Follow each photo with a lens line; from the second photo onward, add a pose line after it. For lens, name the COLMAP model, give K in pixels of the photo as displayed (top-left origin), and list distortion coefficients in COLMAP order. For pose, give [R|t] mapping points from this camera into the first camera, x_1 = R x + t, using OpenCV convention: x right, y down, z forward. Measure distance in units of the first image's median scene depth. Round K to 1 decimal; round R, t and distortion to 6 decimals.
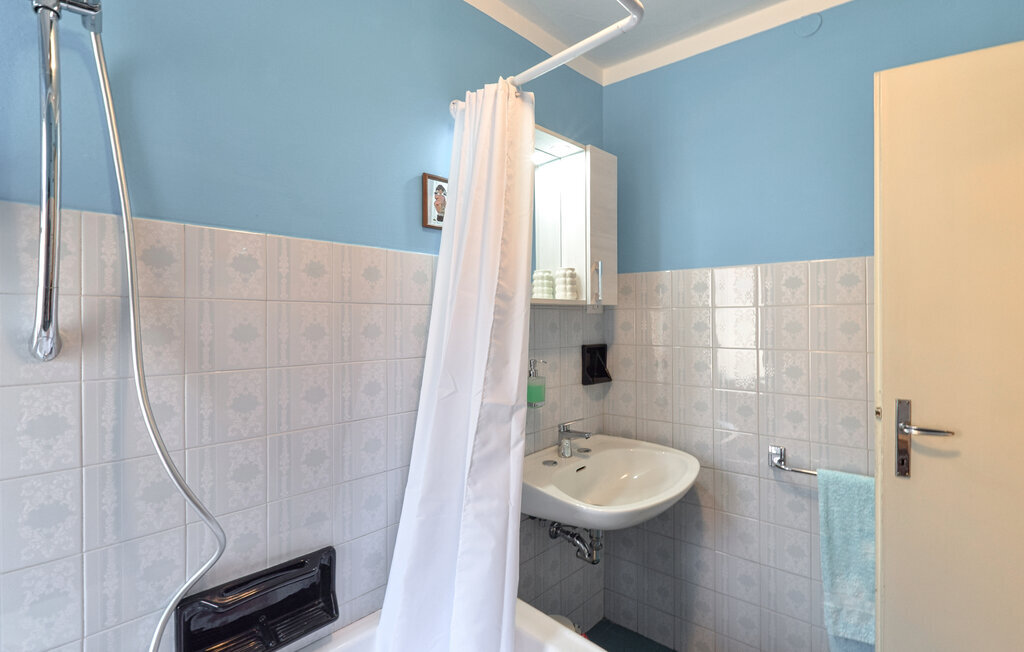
lens RADIAL K [[440.4, 0, 512.0], [0, 440.4, 326.0], [0, 0, 1]] dist [0.023964, -0.014183]
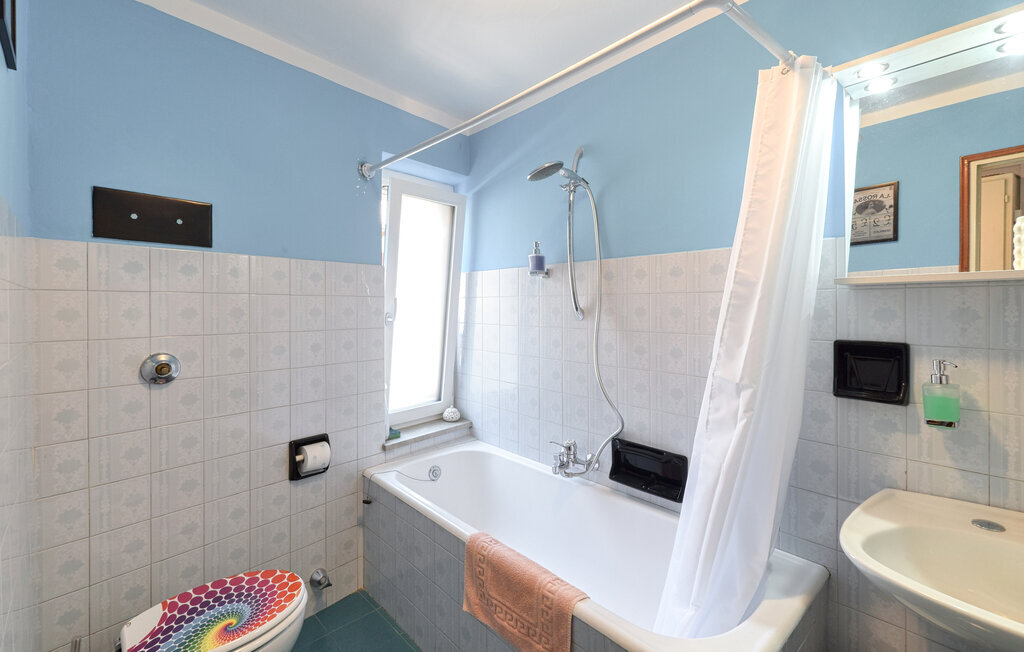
lens RADIAL K [[440.4, 0, 512.0], [0, 440.4, 326.0], [0, 0, 1]] dist [0.023964, -0.014183]
pose [[-0.040221, 0.047208, -0.998075, 1.127866], [-0.014290, 0.998754, 0.047816, -0.004739], [0.999089, 0.016185, -0.039496, 0.495116]]
